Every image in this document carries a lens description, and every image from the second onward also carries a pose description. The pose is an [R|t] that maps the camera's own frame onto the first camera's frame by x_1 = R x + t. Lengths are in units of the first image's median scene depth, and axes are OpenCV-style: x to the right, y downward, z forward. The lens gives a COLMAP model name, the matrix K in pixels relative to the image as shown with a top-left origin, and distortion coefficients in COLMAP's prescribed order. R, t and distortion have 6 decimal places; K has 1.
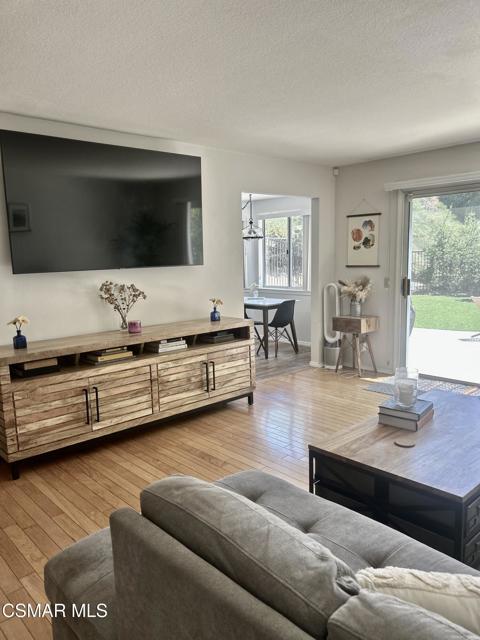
lens RADIAL K [[487.2, 0, 239.3], [0, 487.2, 329.6], [0, 0, 1]] dist [0.031835, -0.012328]
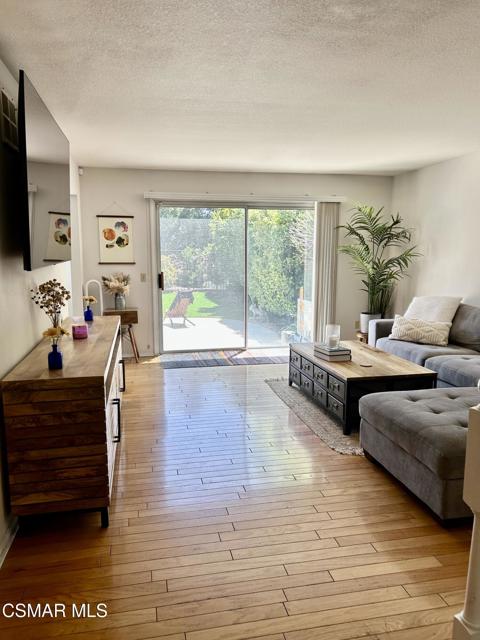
lens RADIAL K [[487.2, 0, 239.3], [0, 487.2, 329.6], [0, 0, 1]] dist [0.031835, -0.012328]
pose [[0.515178, -0.117593, 0.848978, -0.560348], [0.118054, 0.990838, 0.065604, -0.022526], [-0.848914, 0.066428, 0.524340, 0.207590]]
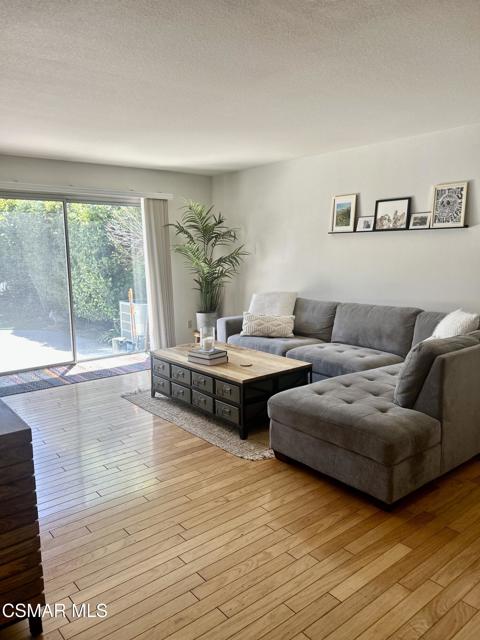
lens RADIAL K [[484.8, 0, 240.0], [0, 484.8, 320.0], [0, 0, 1]] dist [0.107762, -0.124842]
pose [[0.041285, -0.127723, 0.990950, -0.555367], [0.158702, 0.980043, 0.119705, -0.050561], [-0.986463, 0.152324, 0.060731, 0.376179]]
